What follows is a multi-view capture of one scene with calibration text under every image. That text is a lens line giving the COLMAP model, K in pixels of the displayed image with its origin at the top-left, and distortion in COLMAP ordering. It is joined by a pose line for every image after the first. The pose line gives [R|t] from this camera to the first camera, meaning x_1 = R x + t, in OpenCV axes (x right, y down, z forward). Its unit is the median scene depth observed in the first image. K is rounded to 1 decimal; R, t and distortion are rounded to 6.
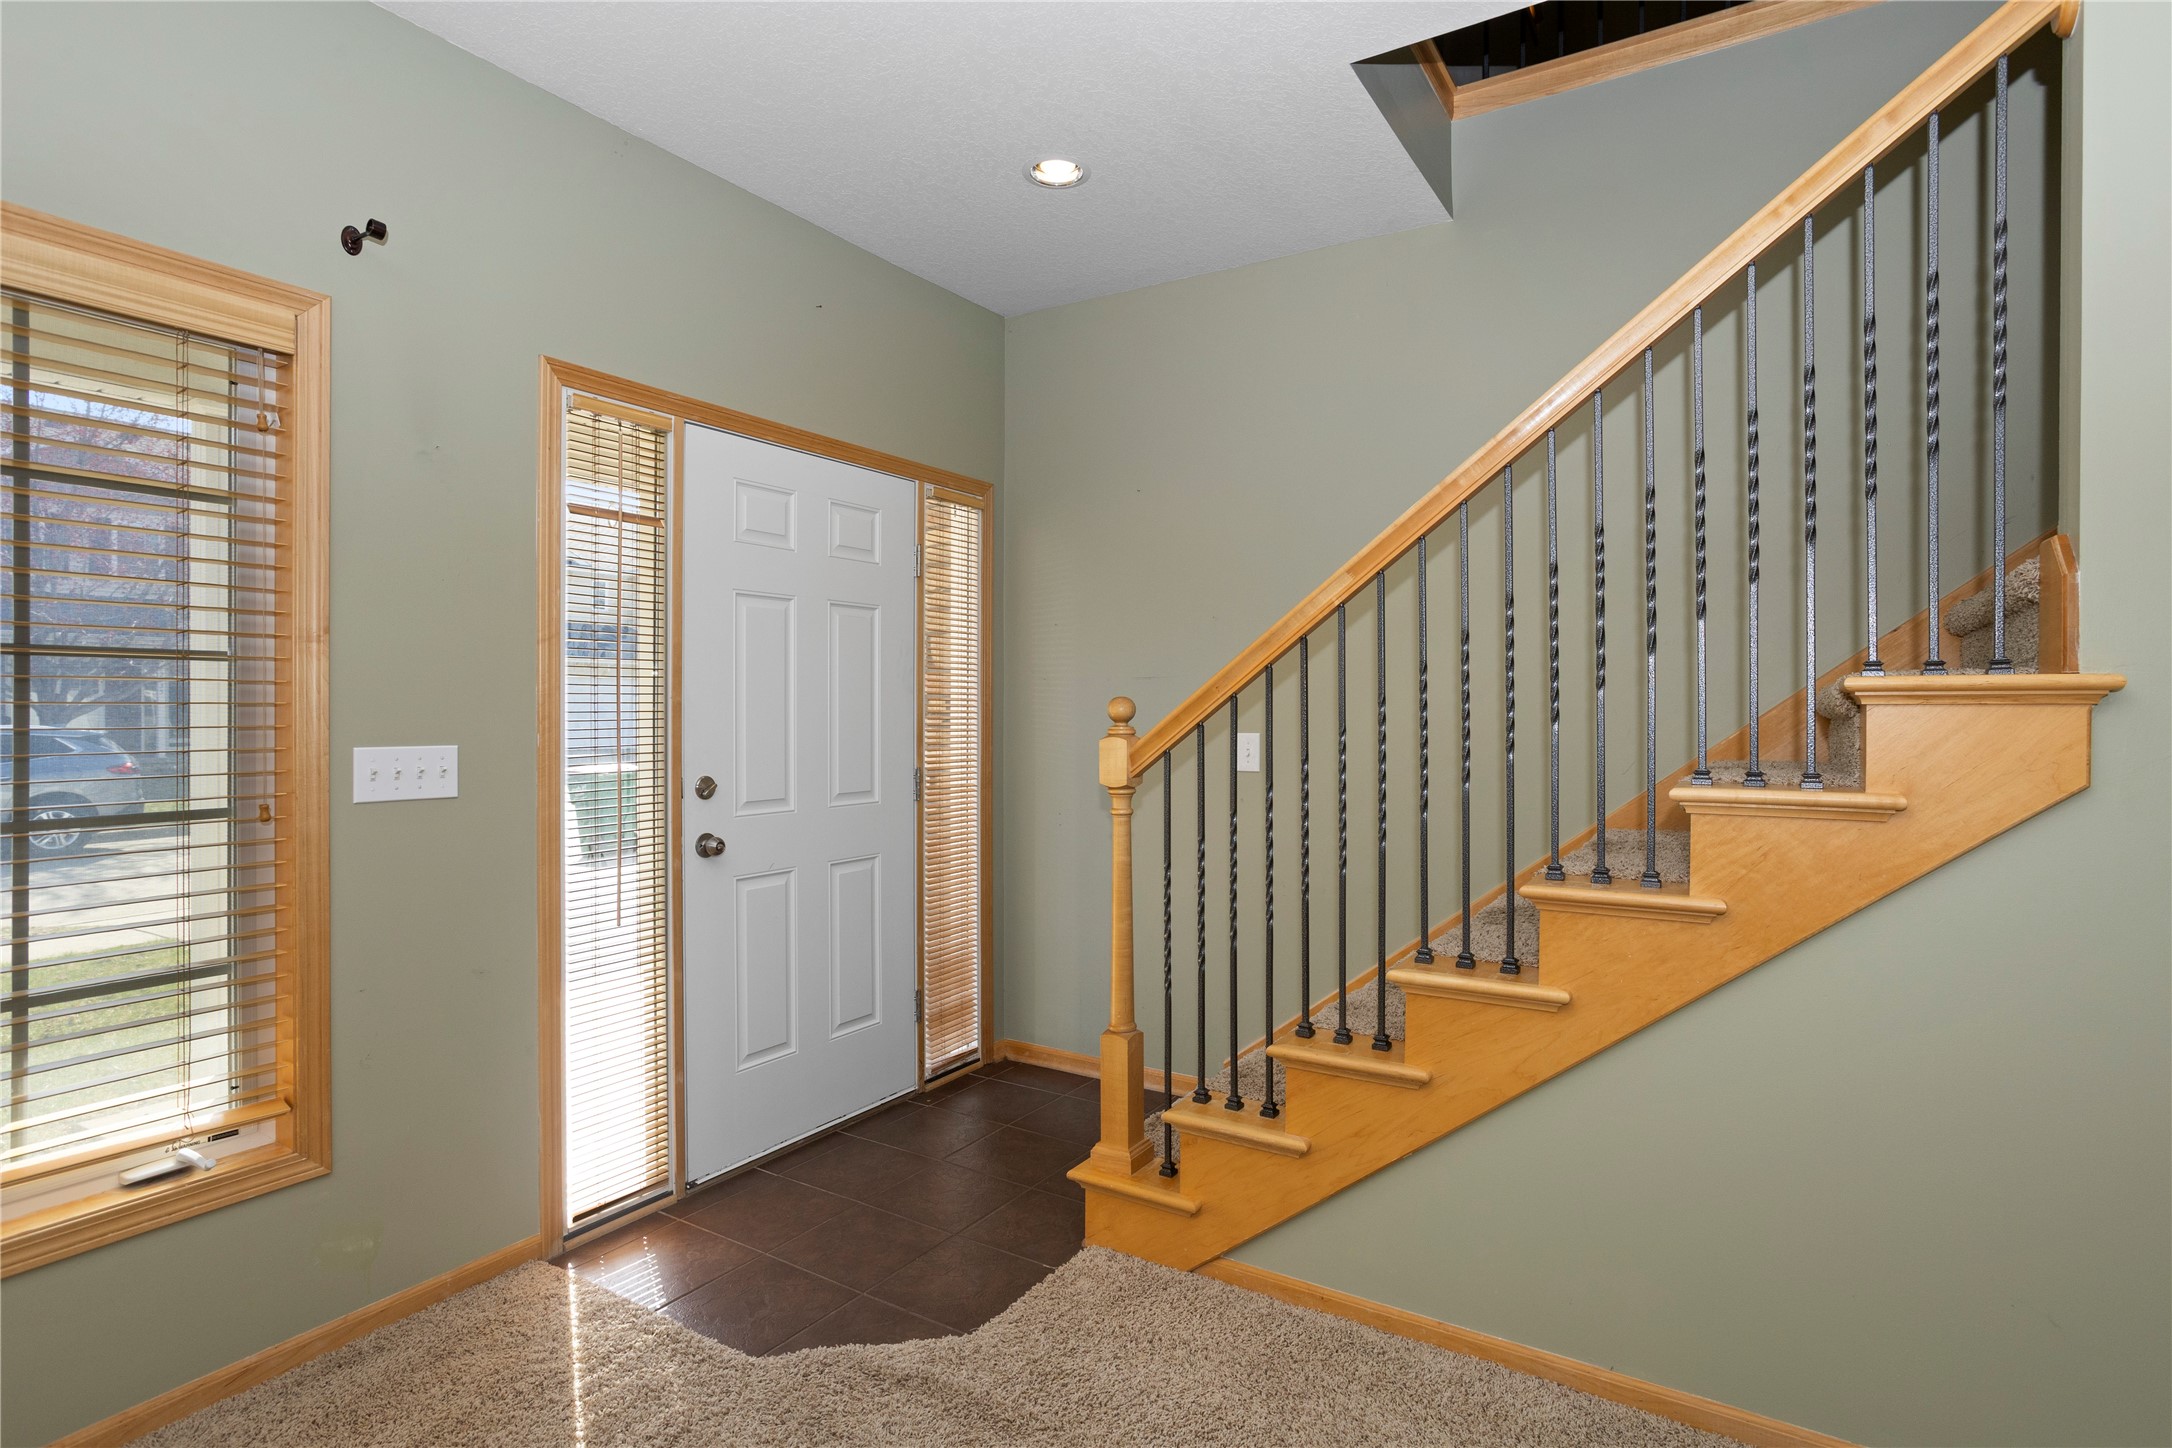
lens RADIAL K [[1069.9, 0, 1078.0], [0, 1069.9, 716.0], [0, 0, 1]] dist [-0.072220, 0.043642]
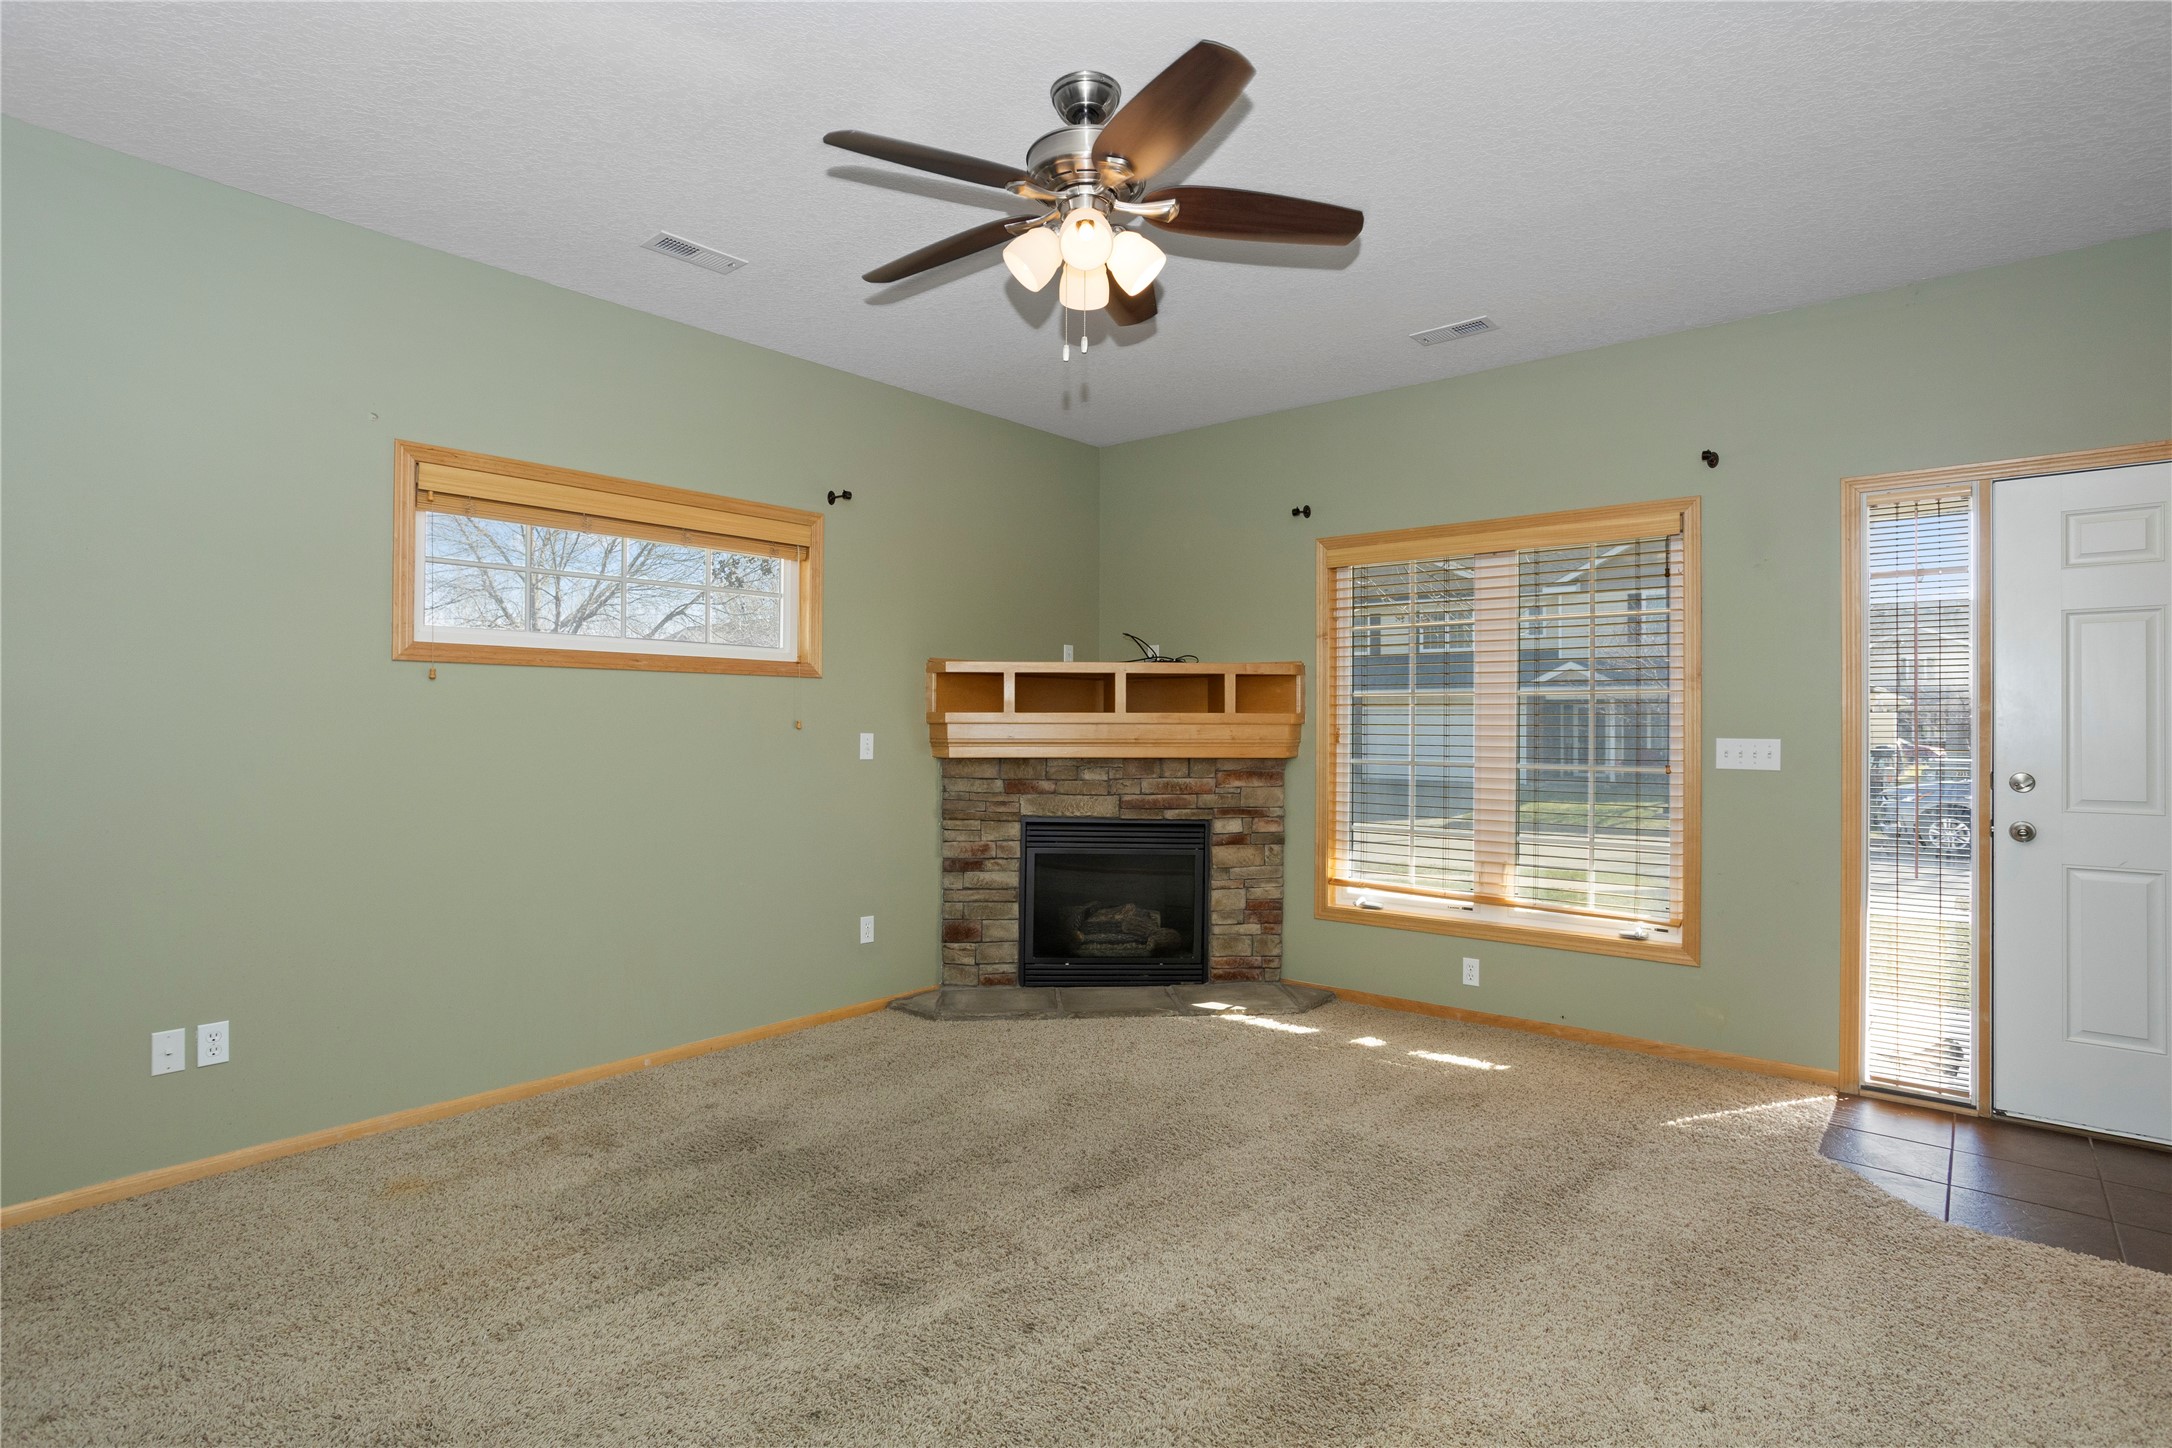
lens RADIAL K [[1074.3, 0, 1102.3], [0, 1074.3, 737.0], [0, 0, 1]] dist [-0.058665, 0.031228]
pose [[-0.125756, 0.005620, -0.992045, 0.945837], [-0.007464, 0.999950, 0.006611, 0.017334], [0.992033, 0.008236, -0.125708, 0.129224]]
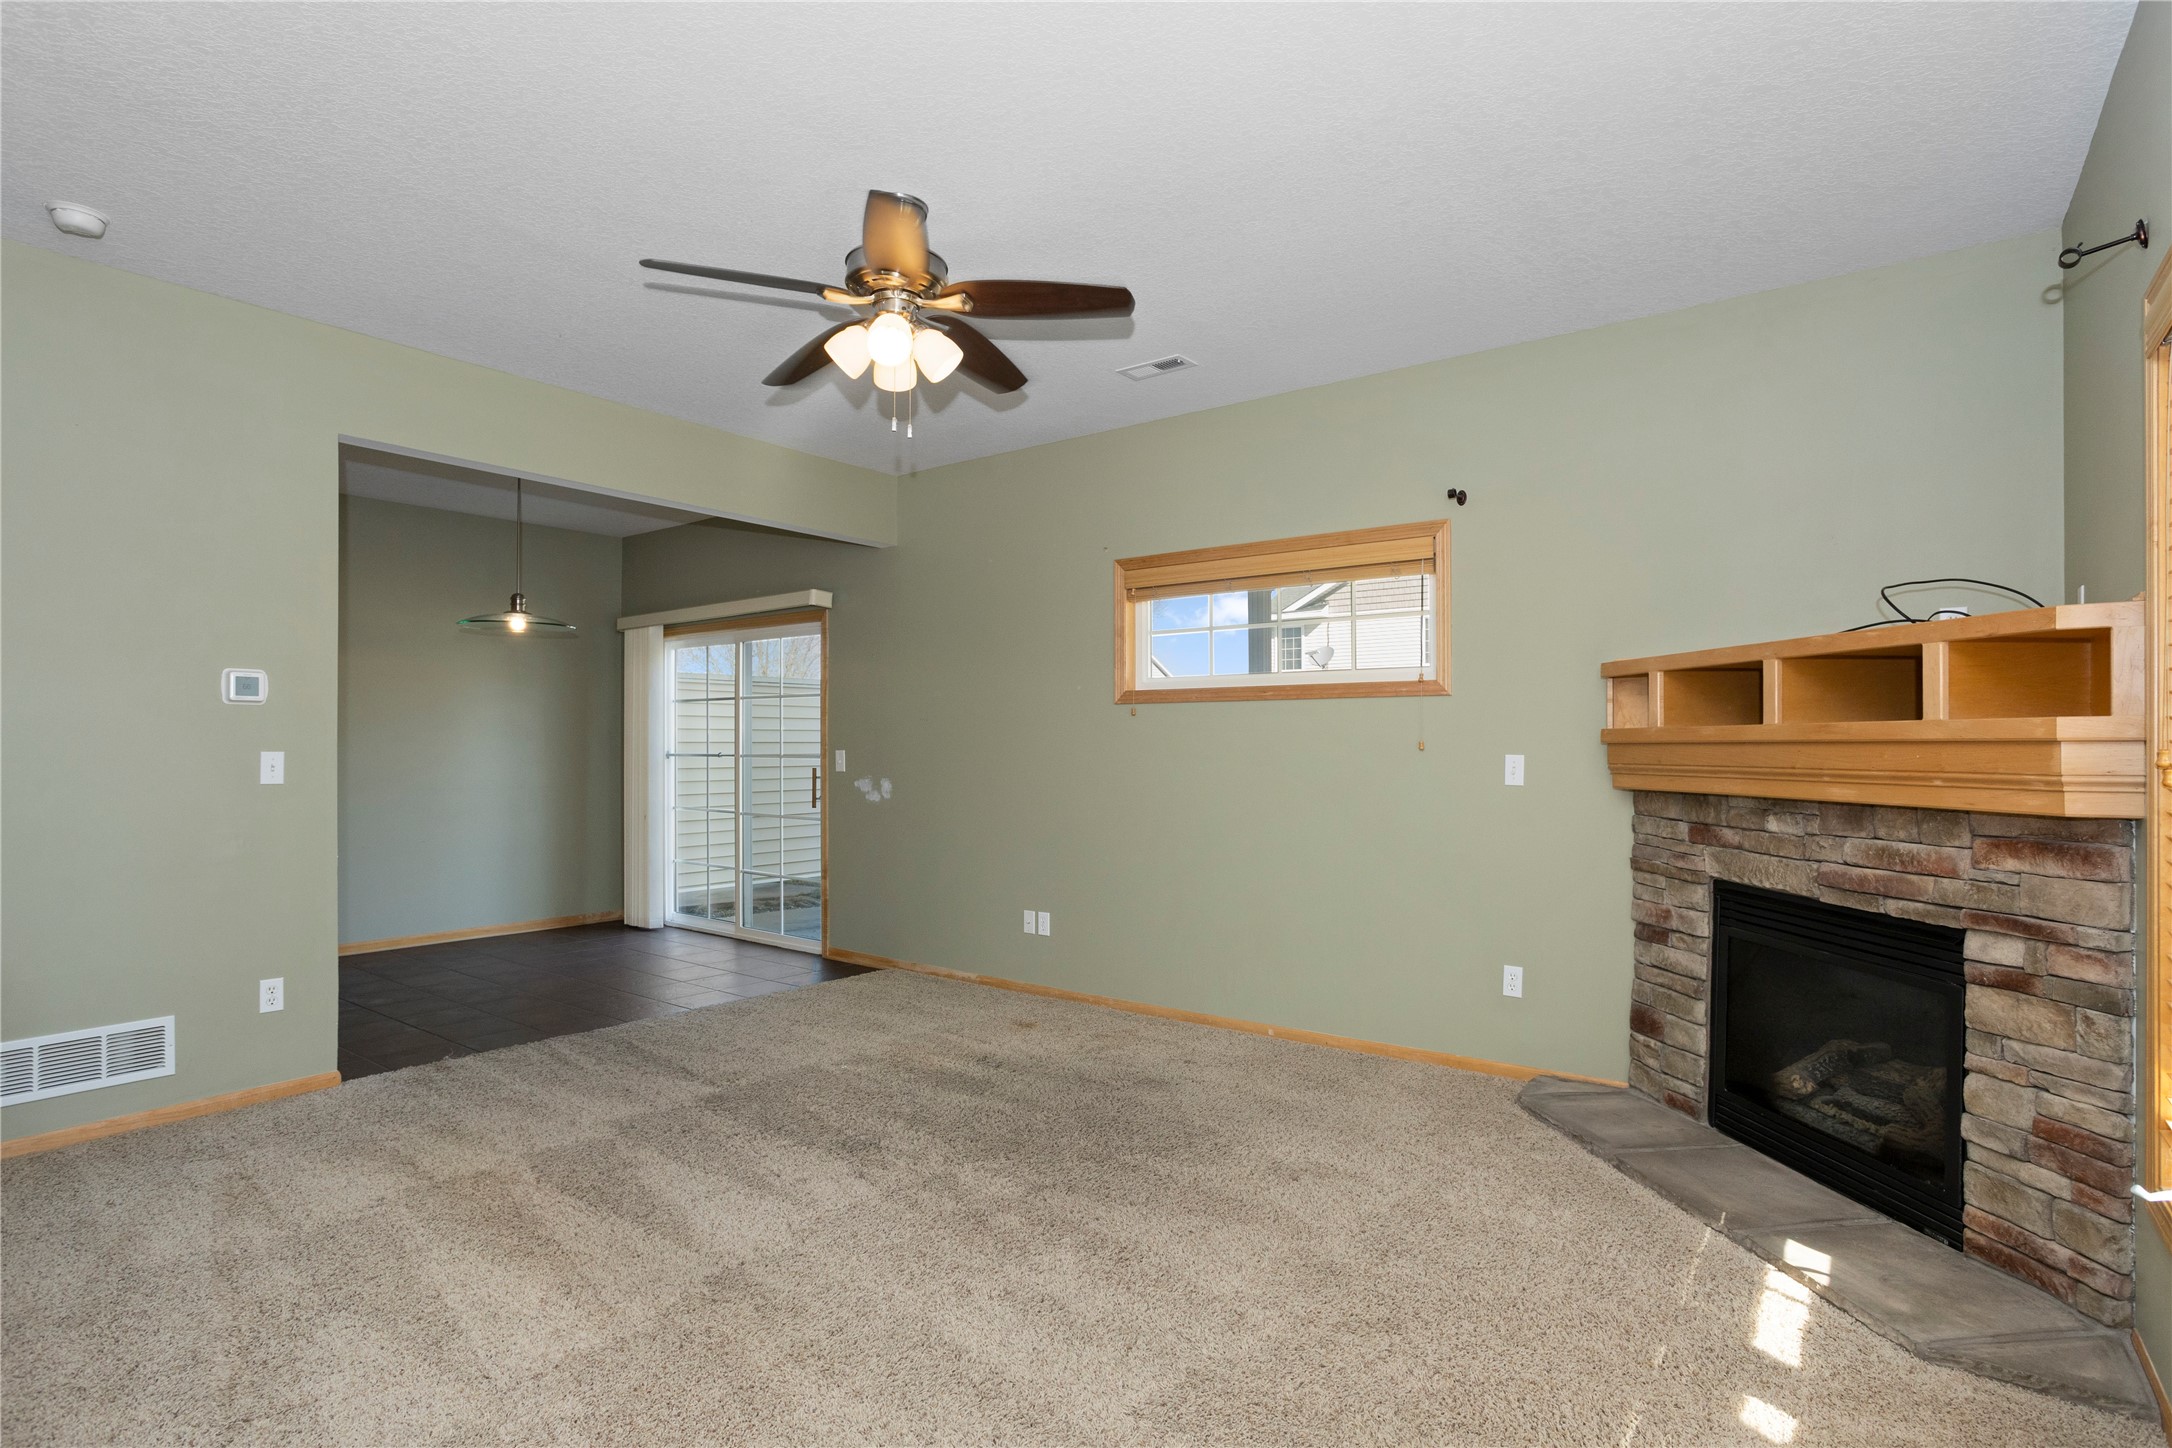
lens RADIAL K [[1074.3, 0, 1102.3], [0, 1074.3, 737.0], [0, 0, 1]] dist [-0.058665, 0.031228]
pose [[-0.998309, -0.003481, 0.058022, -0.165681], [-0.003599, 0.999992, -0.001928, 0.006192], [-0.058015, -0.002133, -0.998313, 1.006751]]
